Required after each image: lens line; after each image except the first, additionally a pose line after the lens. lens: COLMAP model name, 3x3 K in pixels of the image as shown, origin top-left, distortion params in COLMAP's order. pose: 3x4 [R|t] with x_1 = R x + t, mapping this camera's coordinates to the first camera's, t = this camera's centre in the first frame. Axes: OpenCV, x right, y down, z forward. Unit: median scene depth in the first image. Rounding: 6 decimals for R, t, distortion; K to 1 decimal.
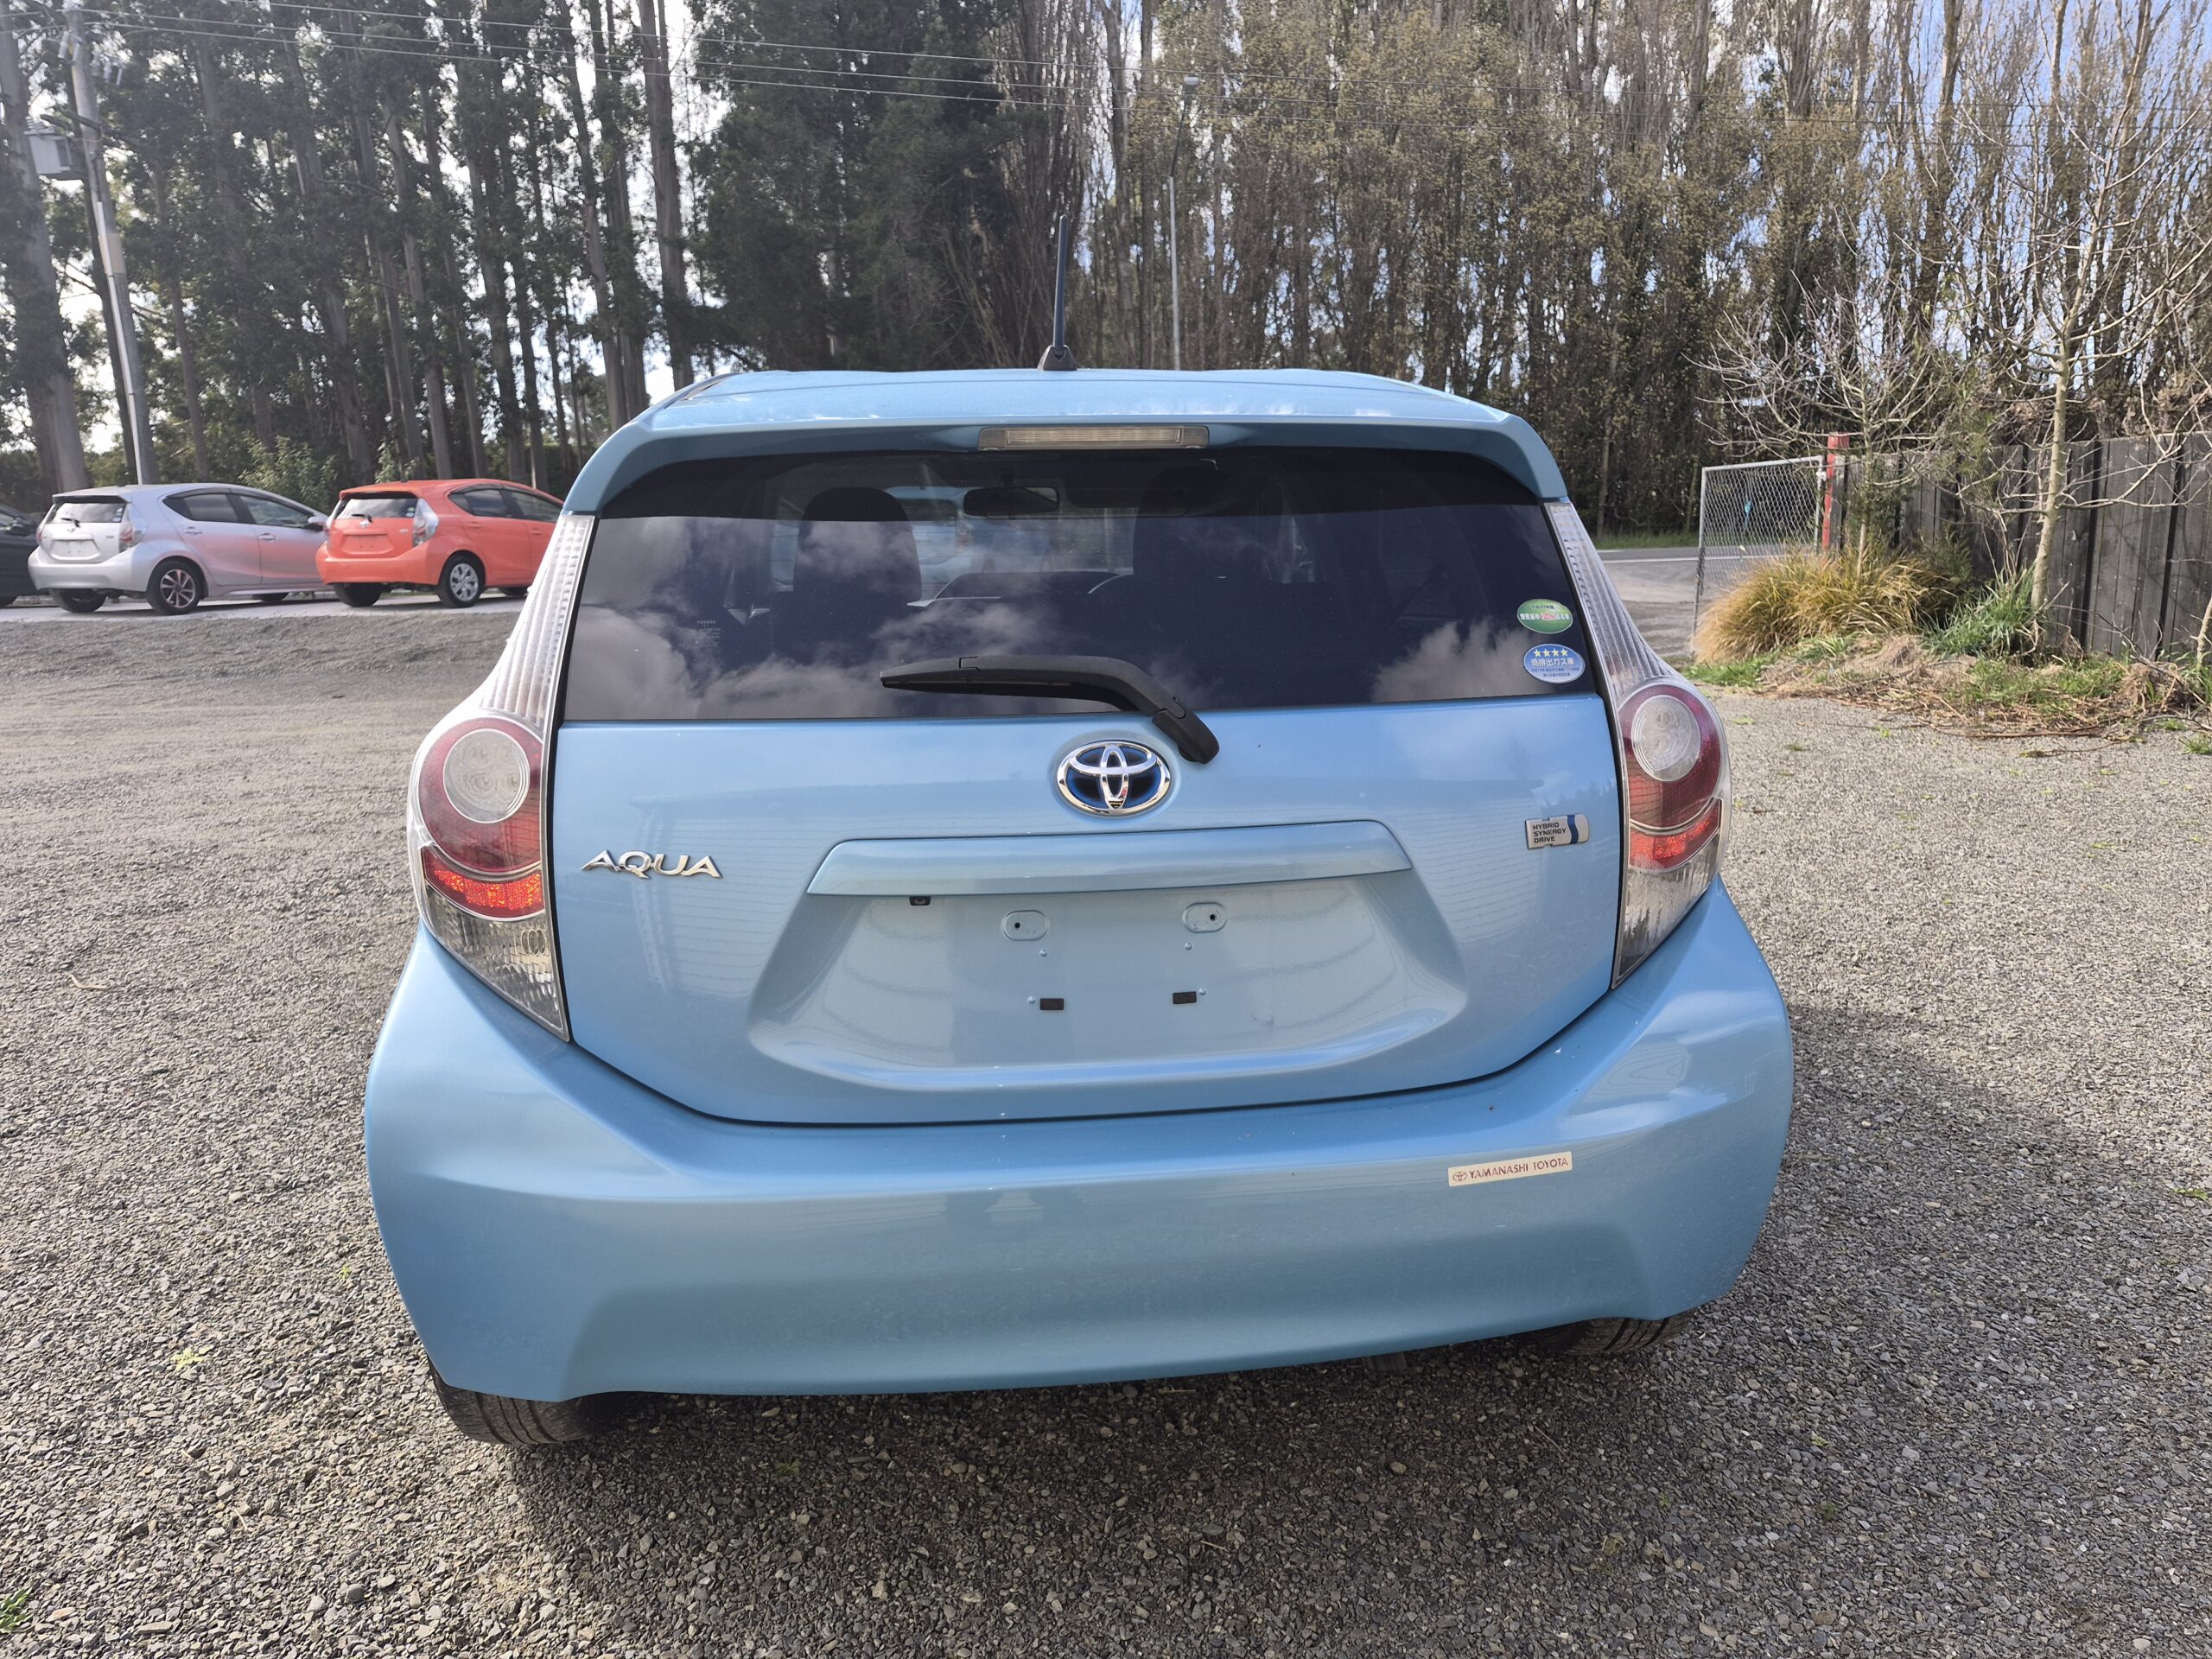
lens RADIAL K [[1546.6, 0, 1102.8], [0, 1546.6, 843.5], [0, 0, 1]] dist [0.054311, -0.054023]
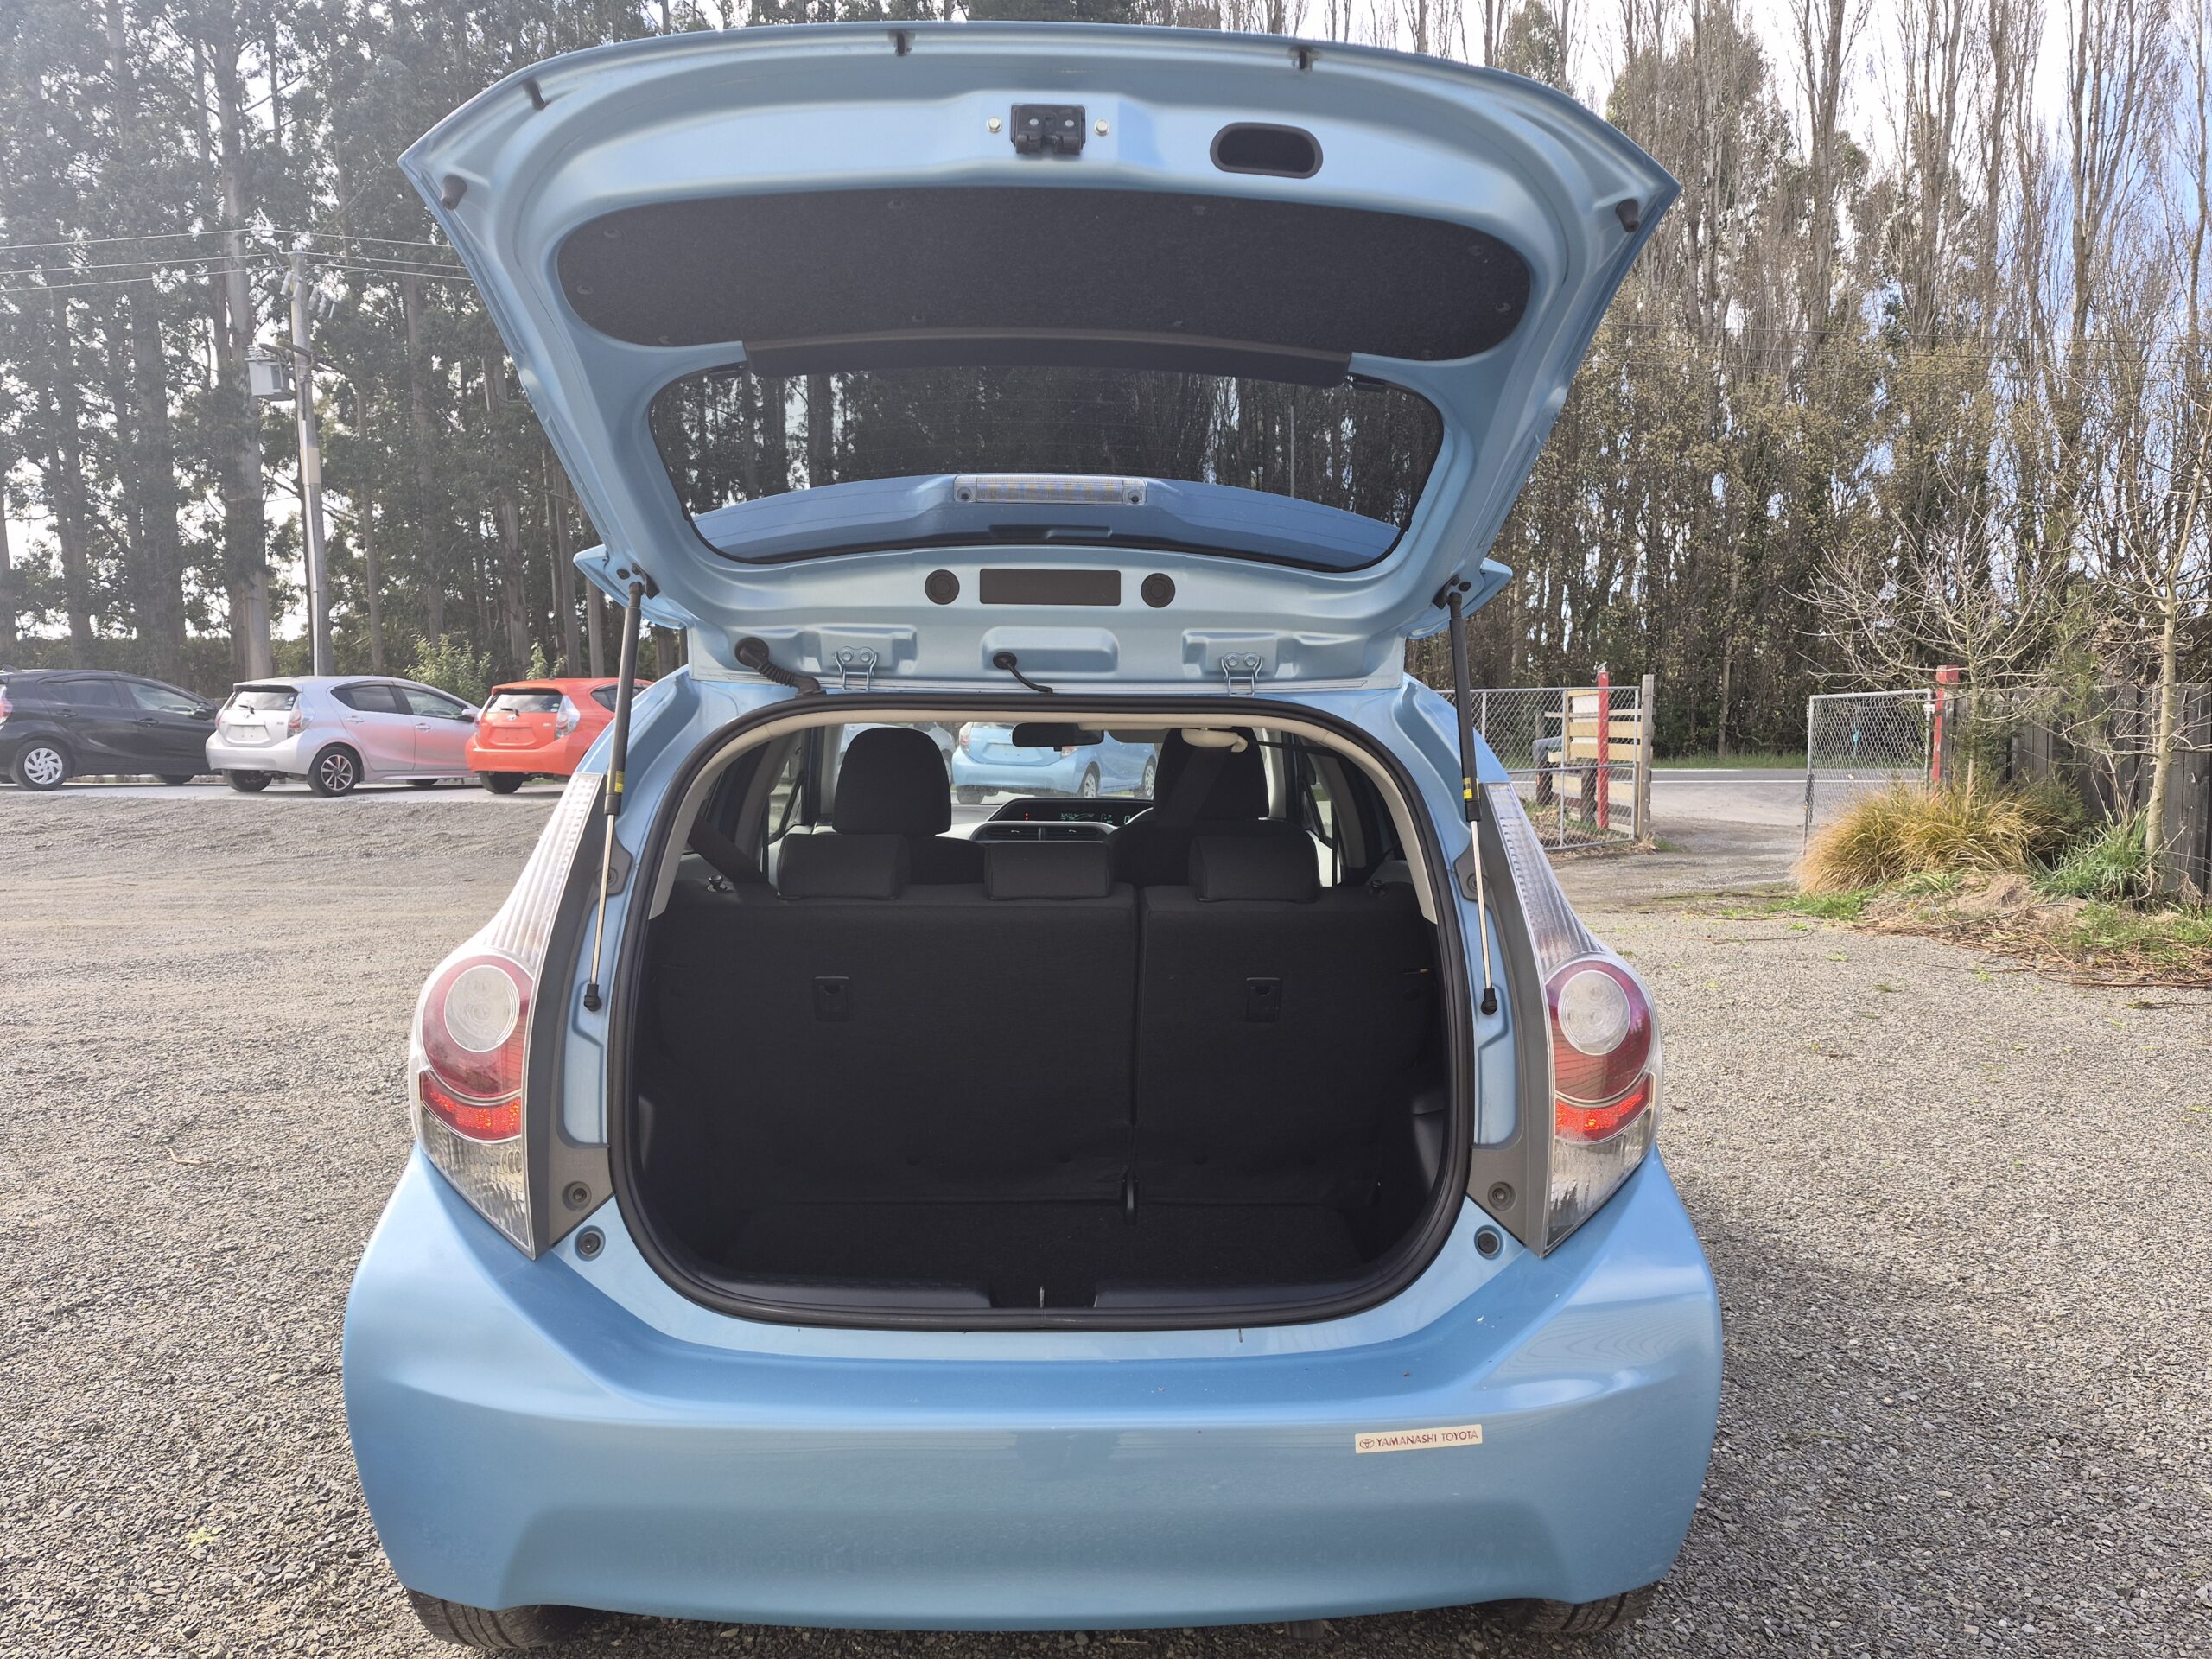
lens RADIAL K [[1546.6, 0, 1087.3], [0, 1546.6, 865.7], [0, 0, 1]] dist [0.054311, -0.054023]
pose [[0.995860, 0.032099, -0.085044, 0.023197], [-0.041398, 0.993076, -0.109942, -0.007822], [0.080926, 0.113007, 0.990293, -0.012717]]
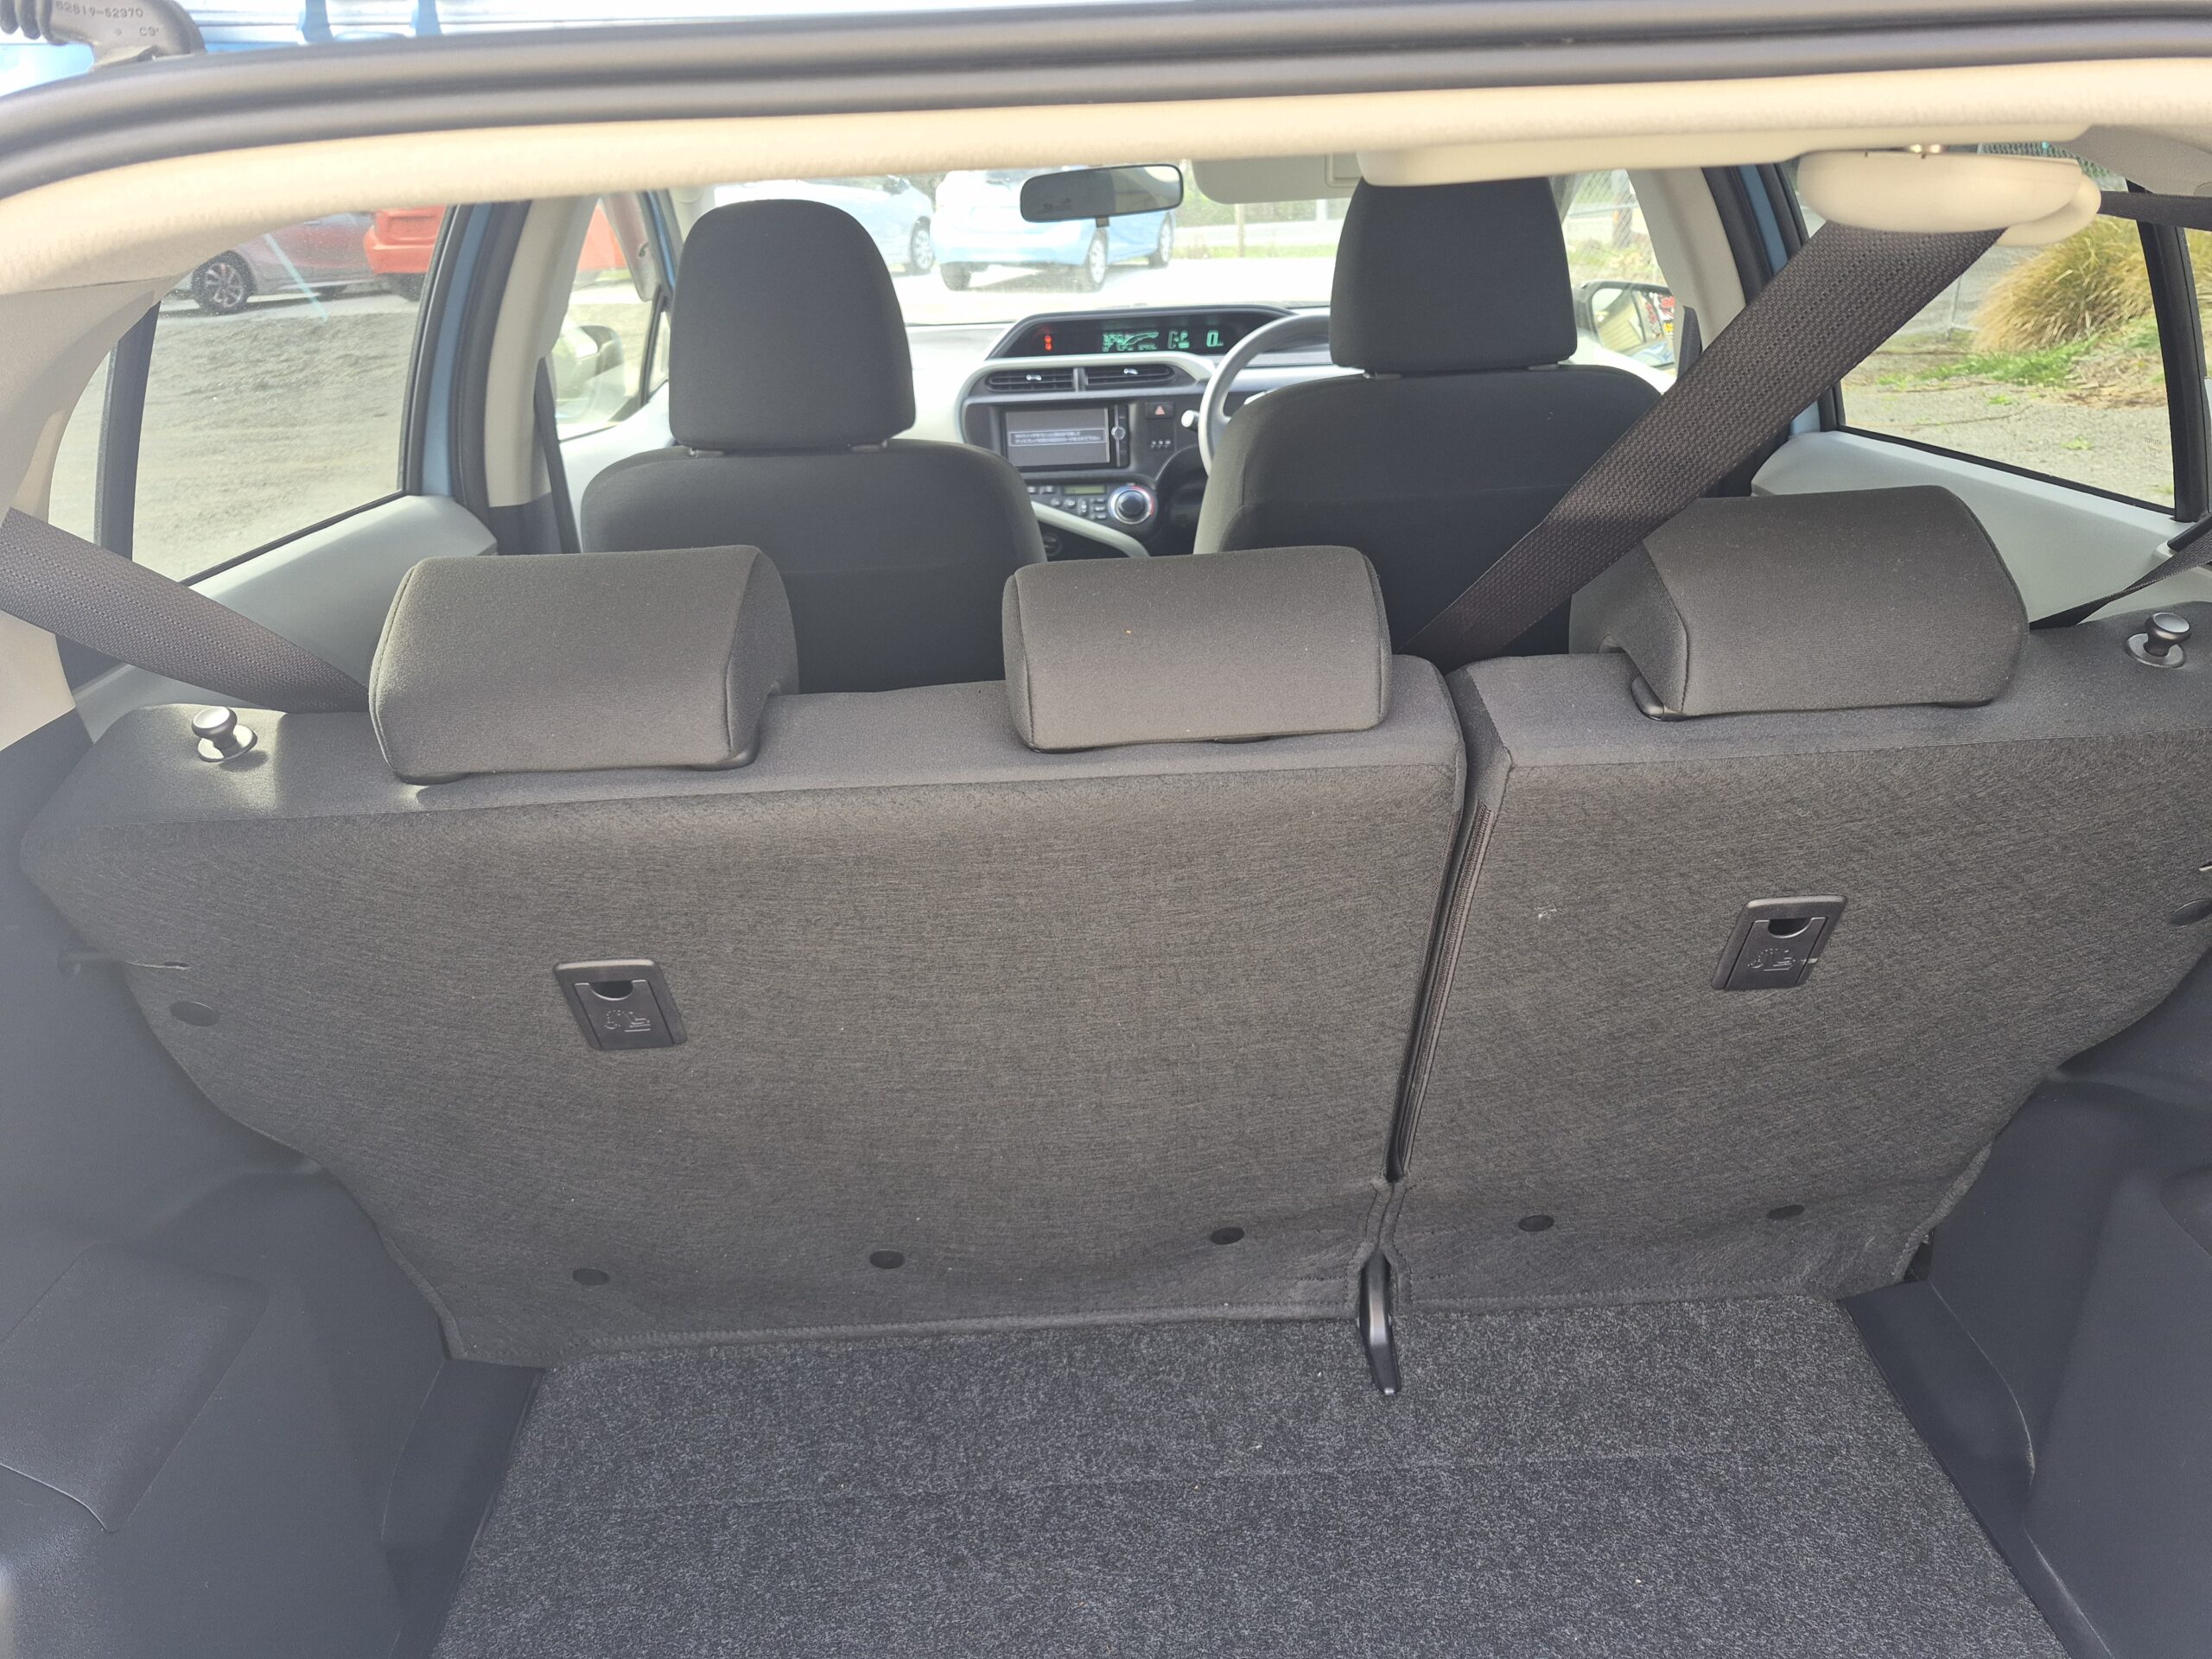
lens RADIAL K [[1546.6, 0, 1092.1], [0, 1546.6, 842.7], [0, 0, 1]] dist [0.054311, -0.054023]
pose [[0.996446, 0.007424, -0.083911, -0.003695], [0.009543, 0.979748, 0.200006, -0.041981], [0.083696, -0.200096, 0.976195, 0.155464]]
